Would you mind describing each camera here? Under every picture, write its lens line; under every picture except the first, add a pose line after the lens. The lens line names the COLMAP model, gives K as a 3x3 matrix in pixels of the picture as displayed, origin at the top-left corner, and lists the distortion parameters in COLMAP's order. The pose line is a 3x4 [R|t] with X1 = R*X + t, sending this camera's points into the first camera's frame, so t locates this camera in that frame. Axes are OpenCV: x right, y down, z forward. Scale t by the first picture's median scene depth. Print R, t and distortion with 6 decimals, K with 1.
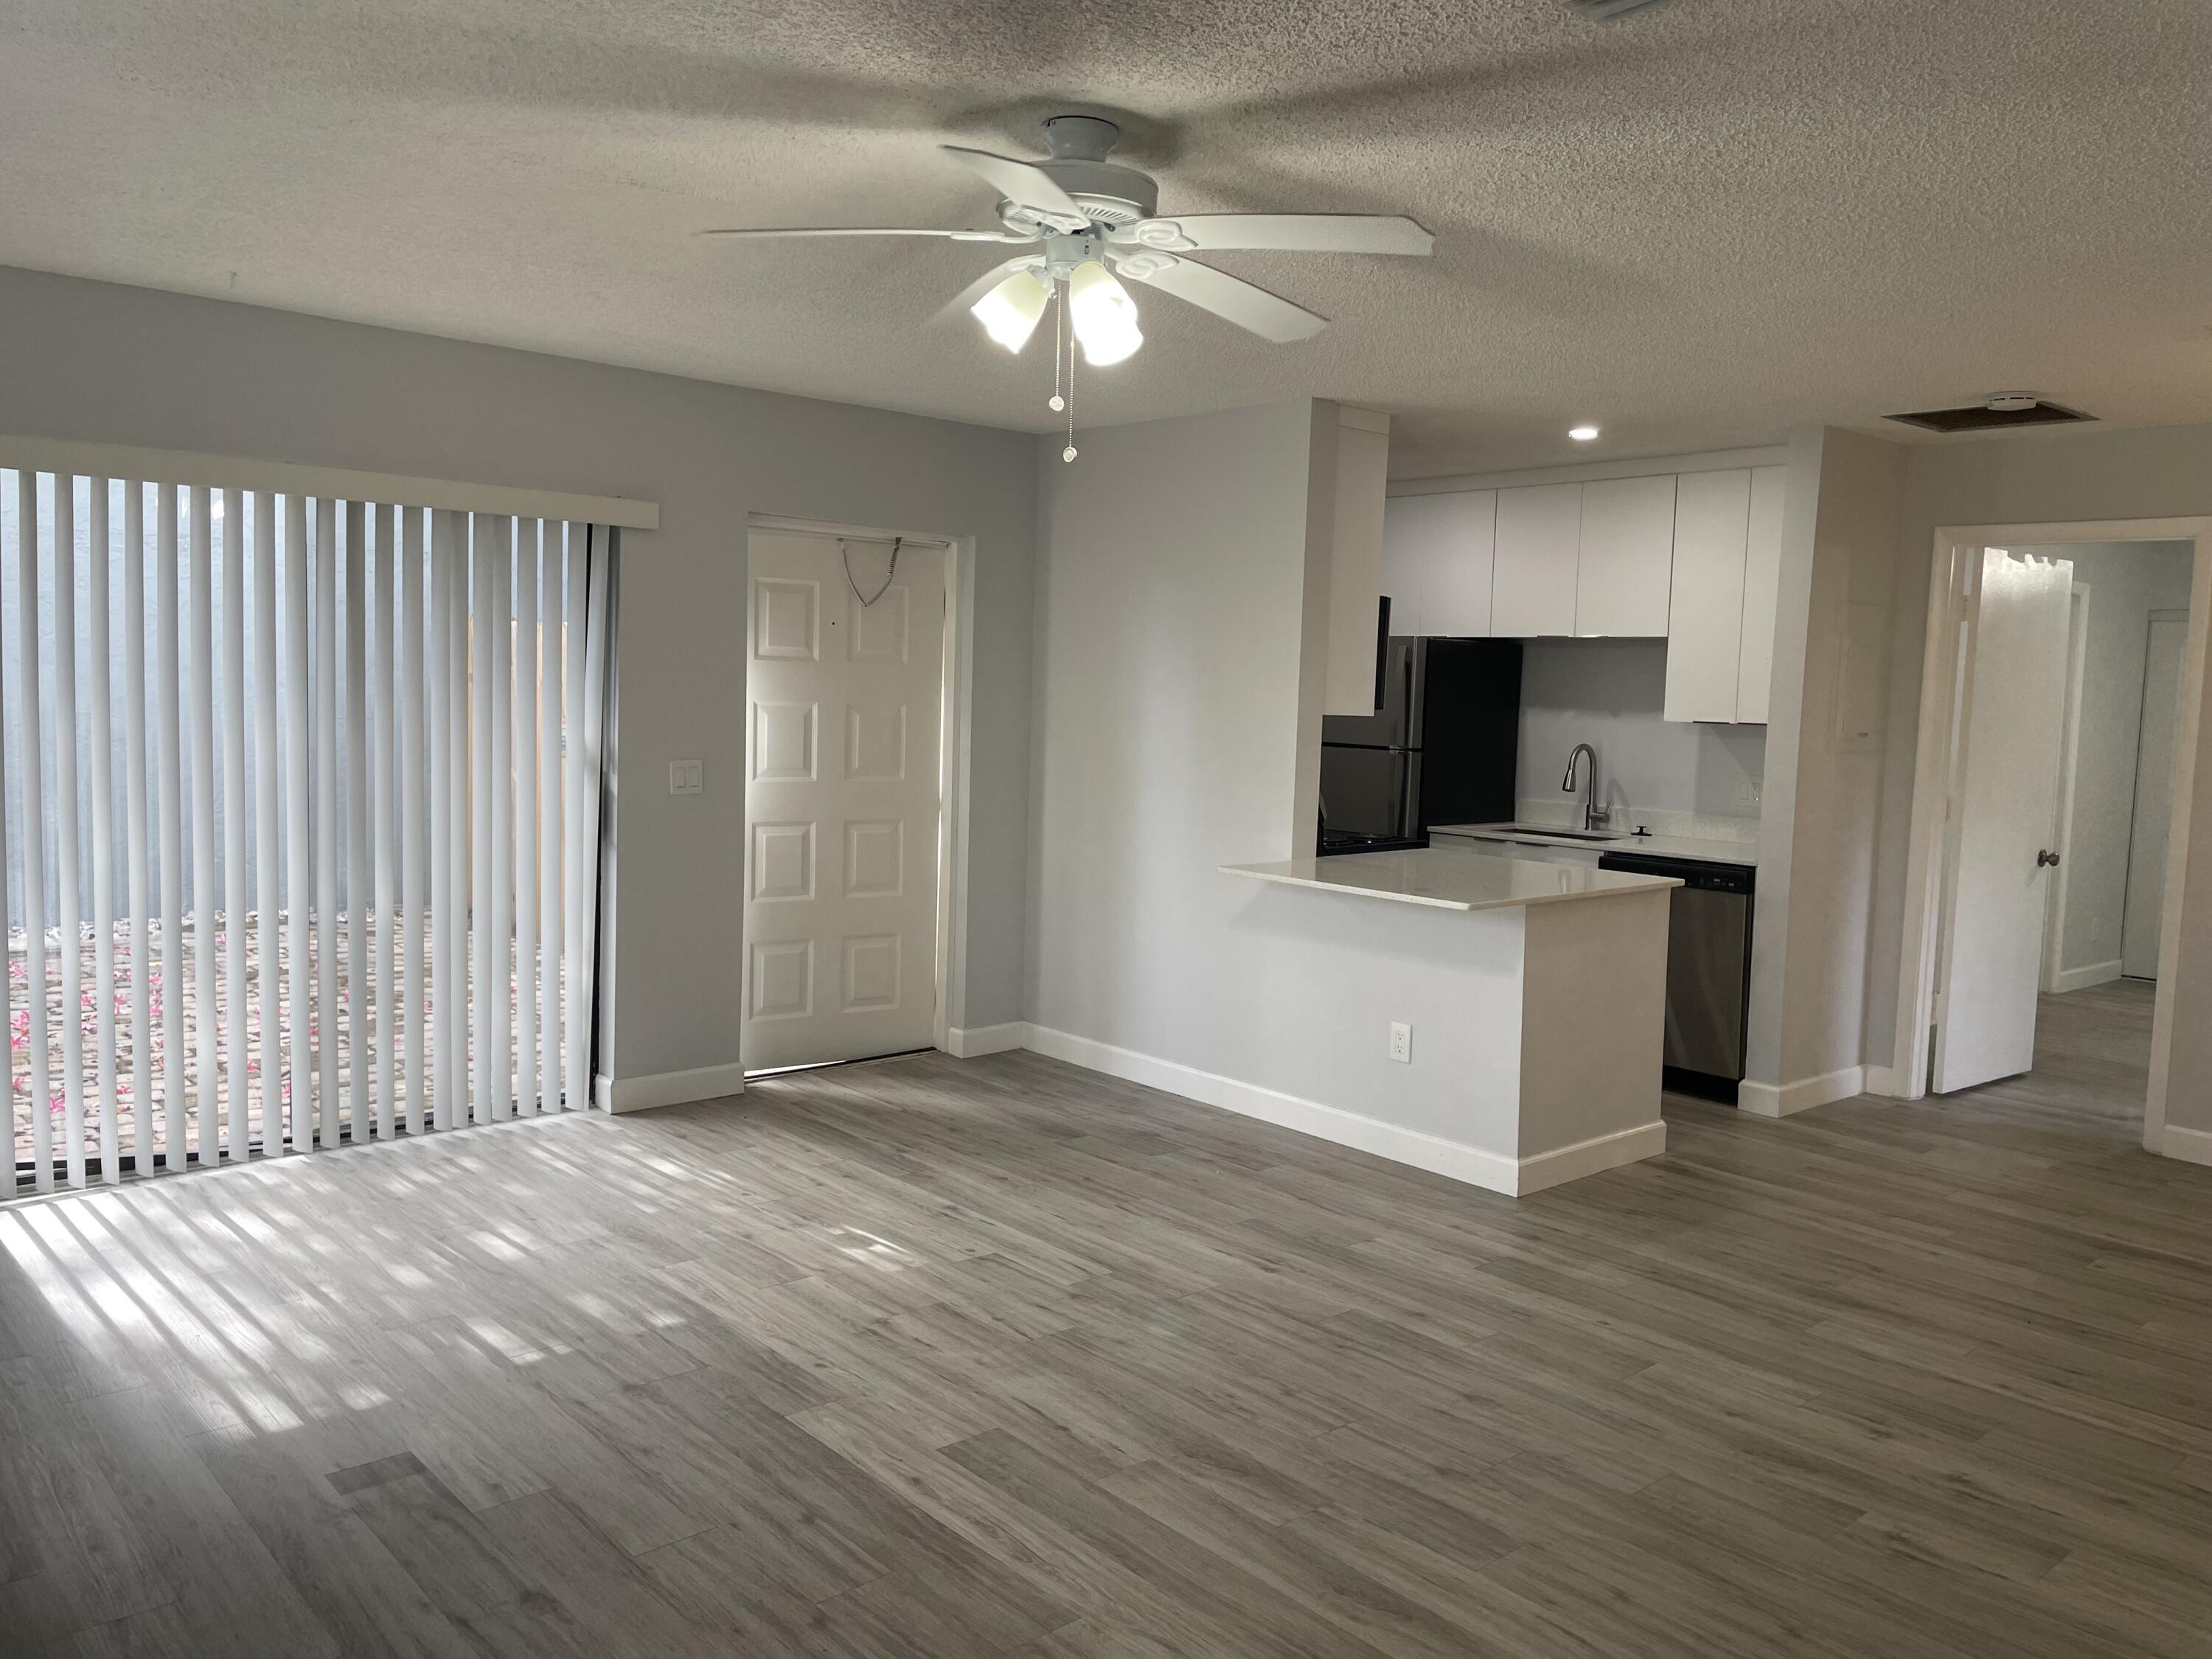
lens RADIAL K [[1681.0, 0, 1097.9], [0, 1681.0, 808.4], [0, 0, 1]] dist [0.076817, -0.105981]
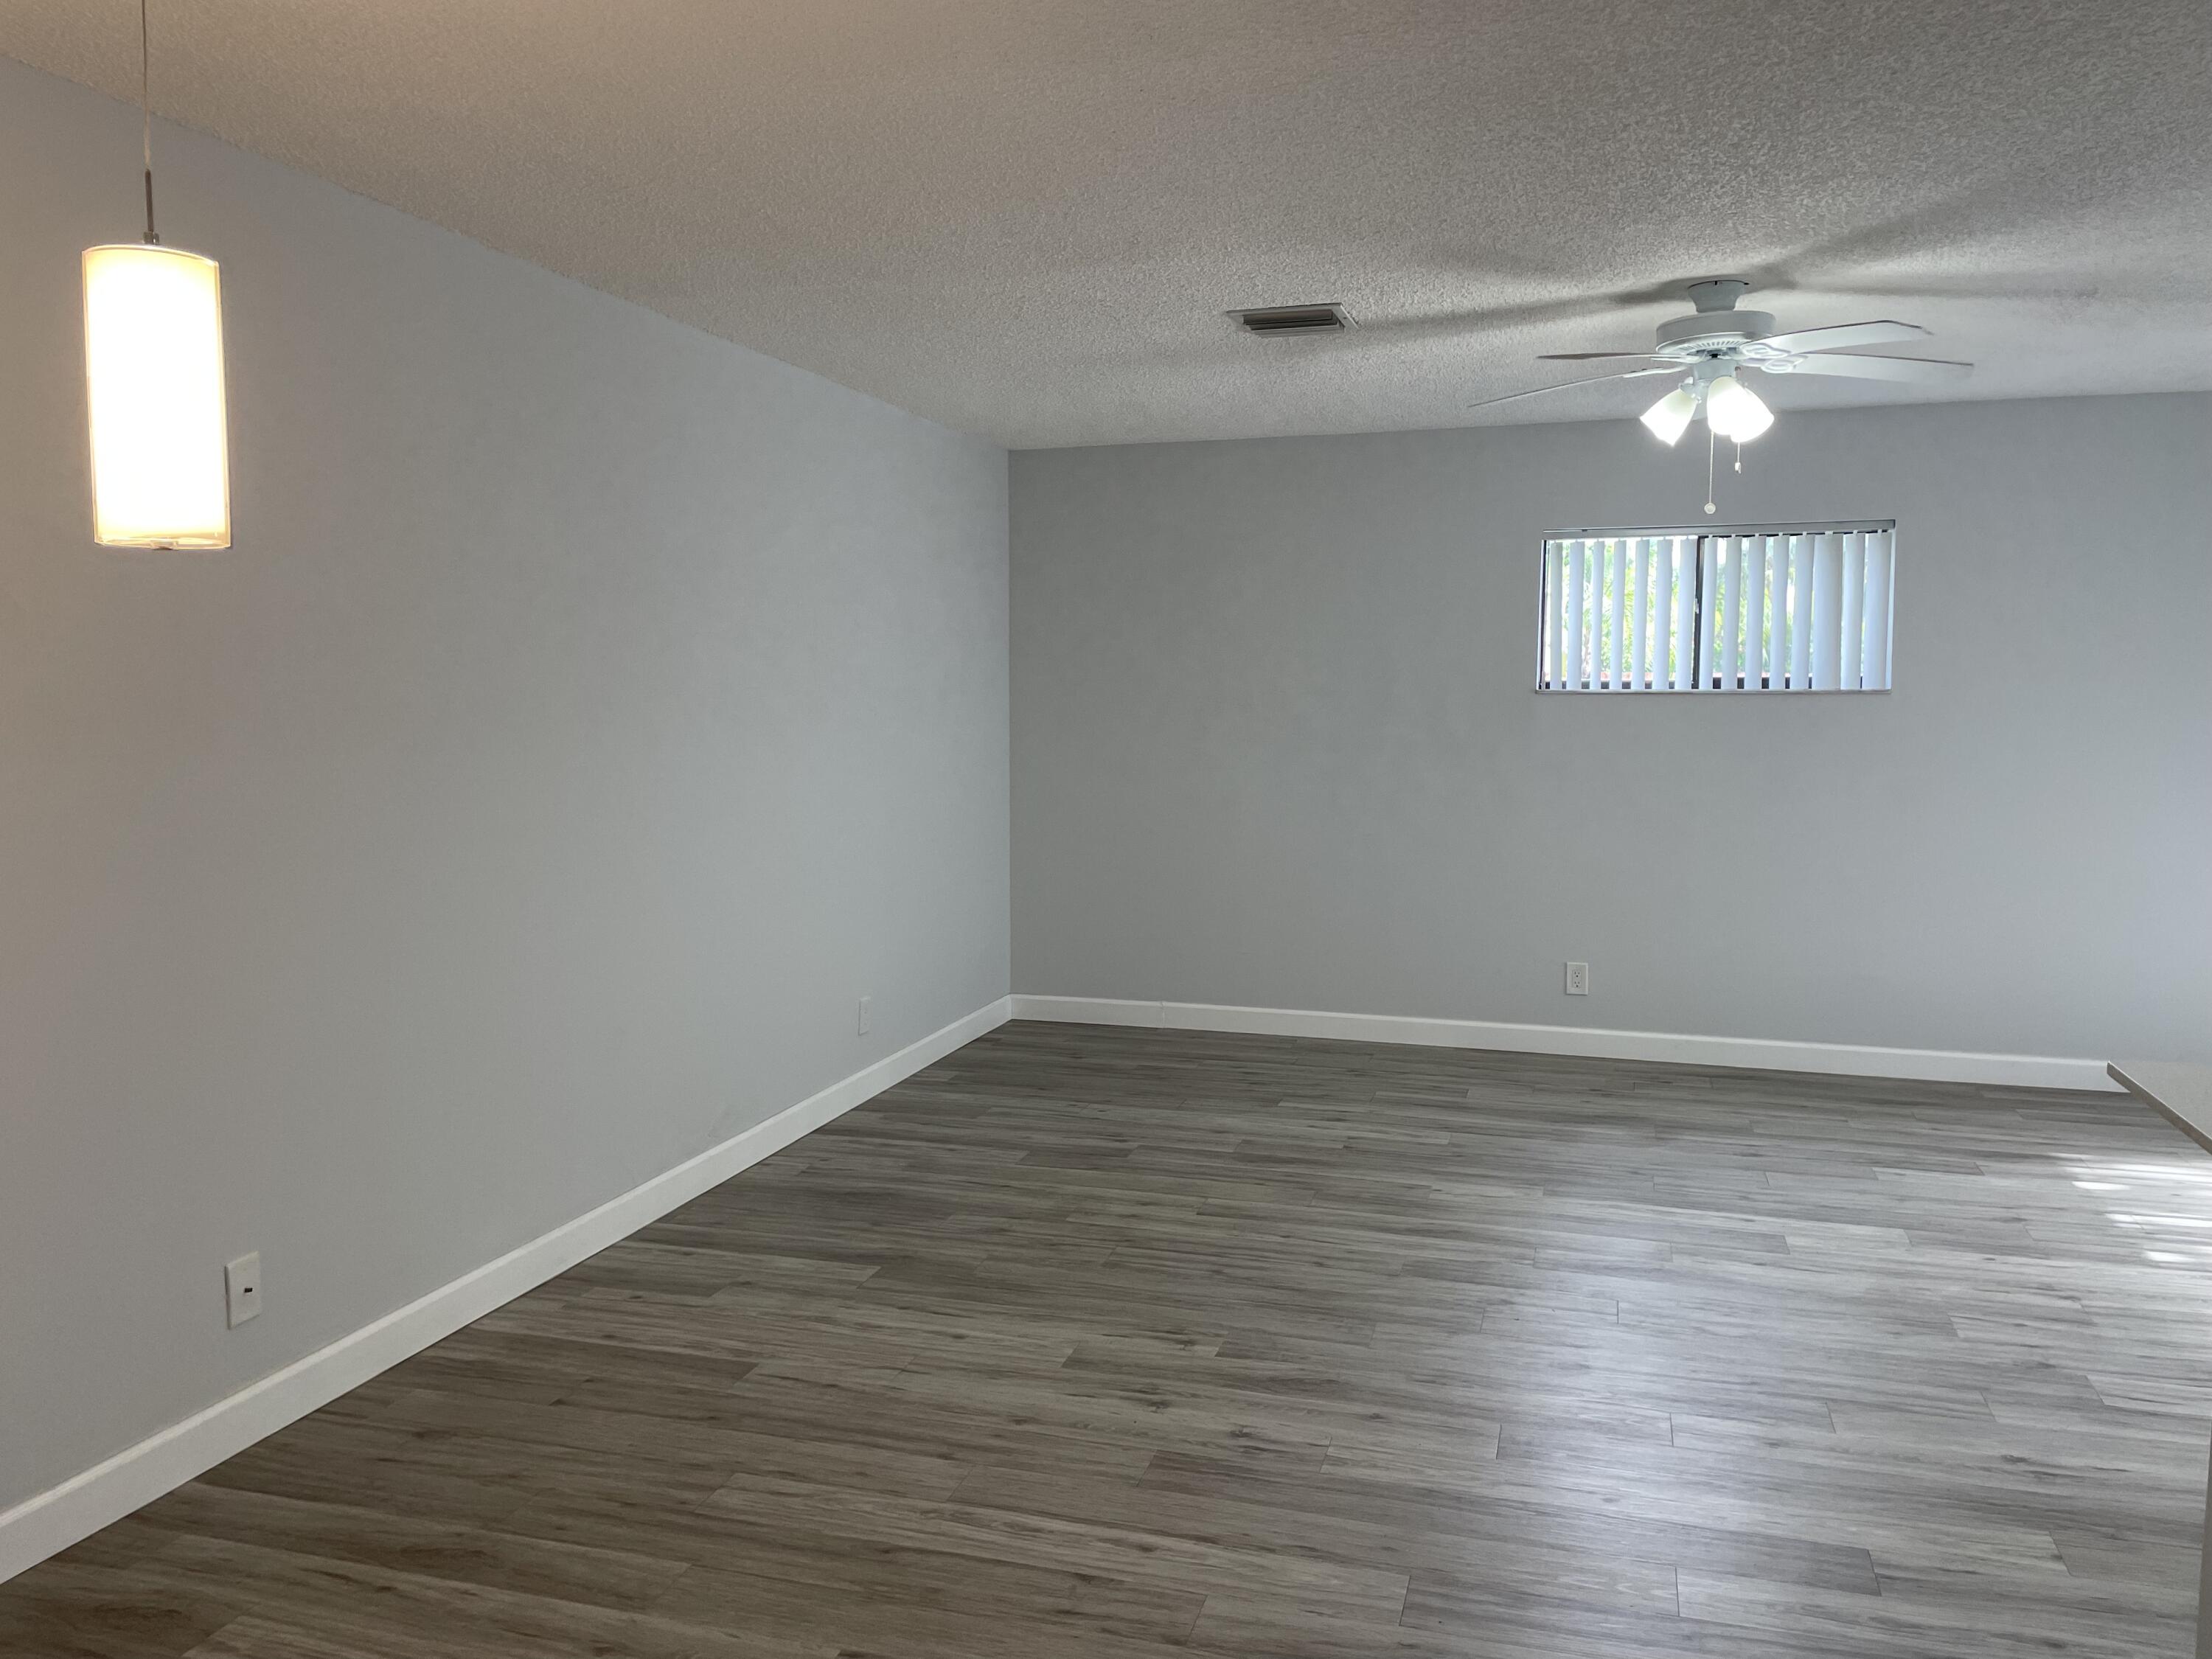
lens RADIAL K [[1681.0, 0, 1097.9], [0, 1681.0, 808.4], [0, 0, 1]] dist [0.076817, -0.105981]
pose [[-0.848652, 0.005407, -0.528923, 0.772808], [-0.072049, 0.989446, 0.125718, -0.064067], [0.524021, 0.144799, -0.839306, 1.284486]]
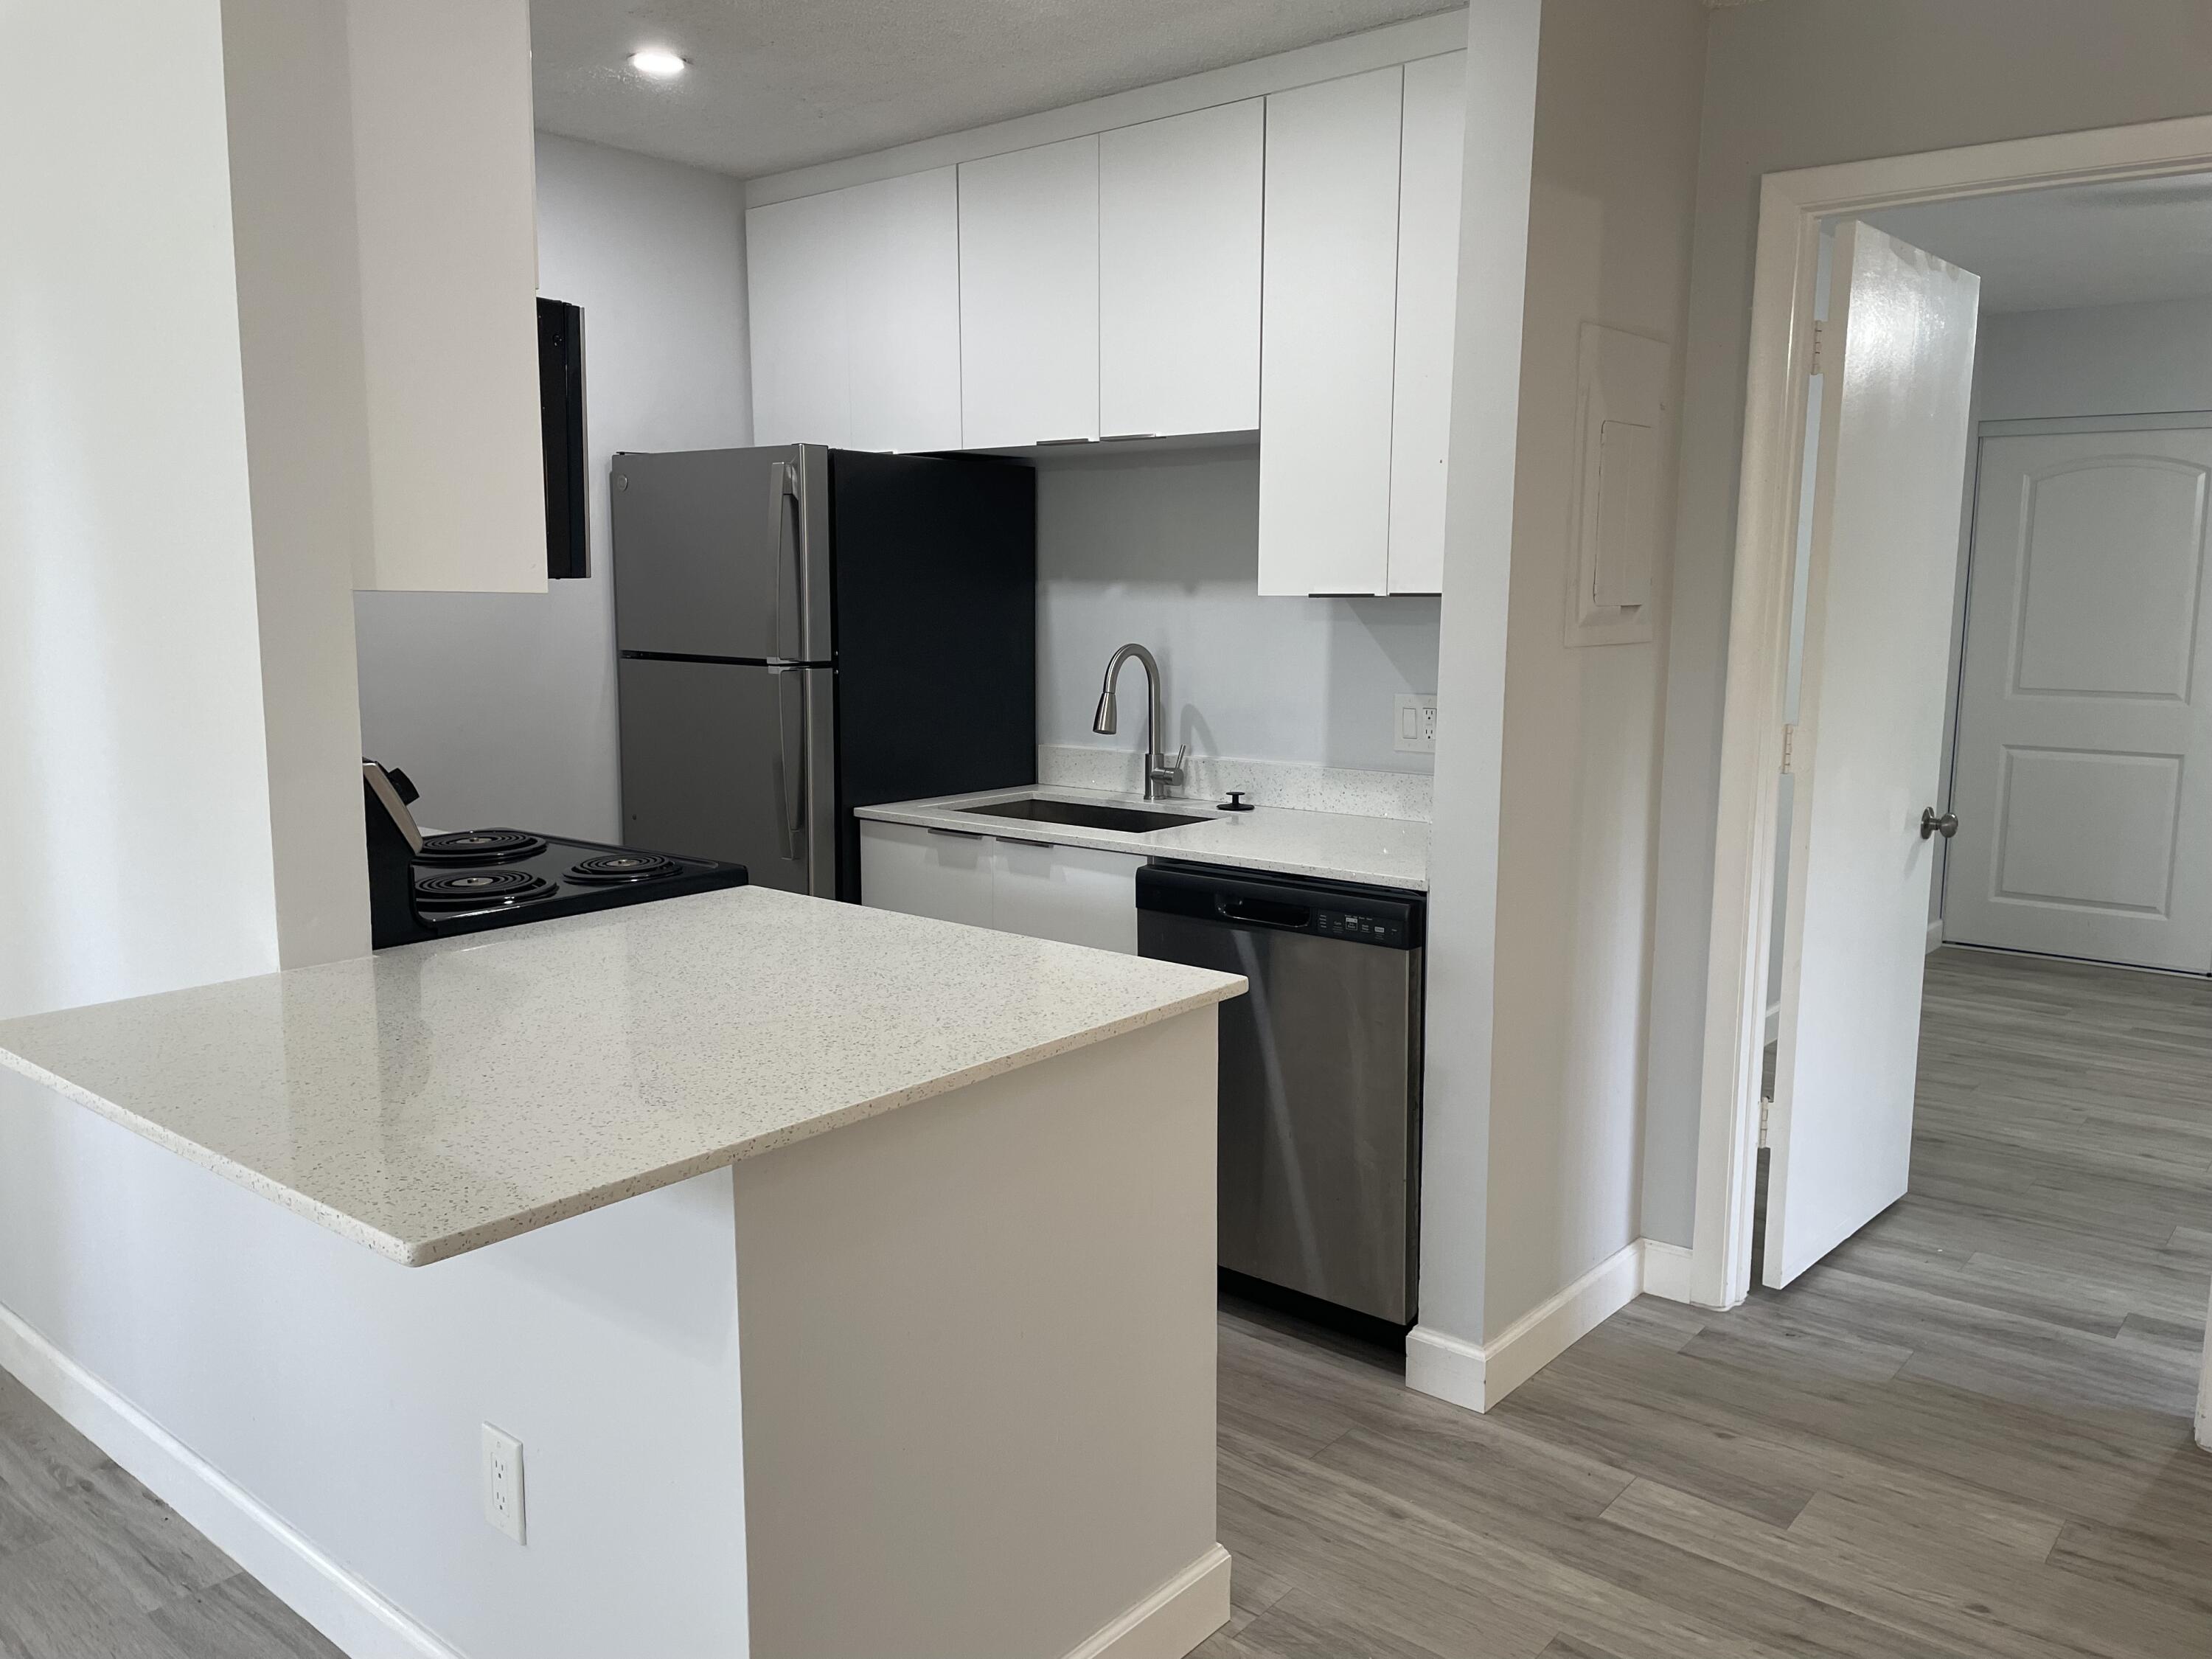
lens RADIAL K [[1681.0, 0, 1097.9], [0, 1681.0, 808.4], [0, 0, 1]] dist [0.076817, -0.105981]
pose [[0.987620, -0.047817, 0.149398, 0.298068], [0.038994, 0.997349, 0.061440, -0.029253], [-0.151939, -0.054853, 0.986867, 0.719605]]
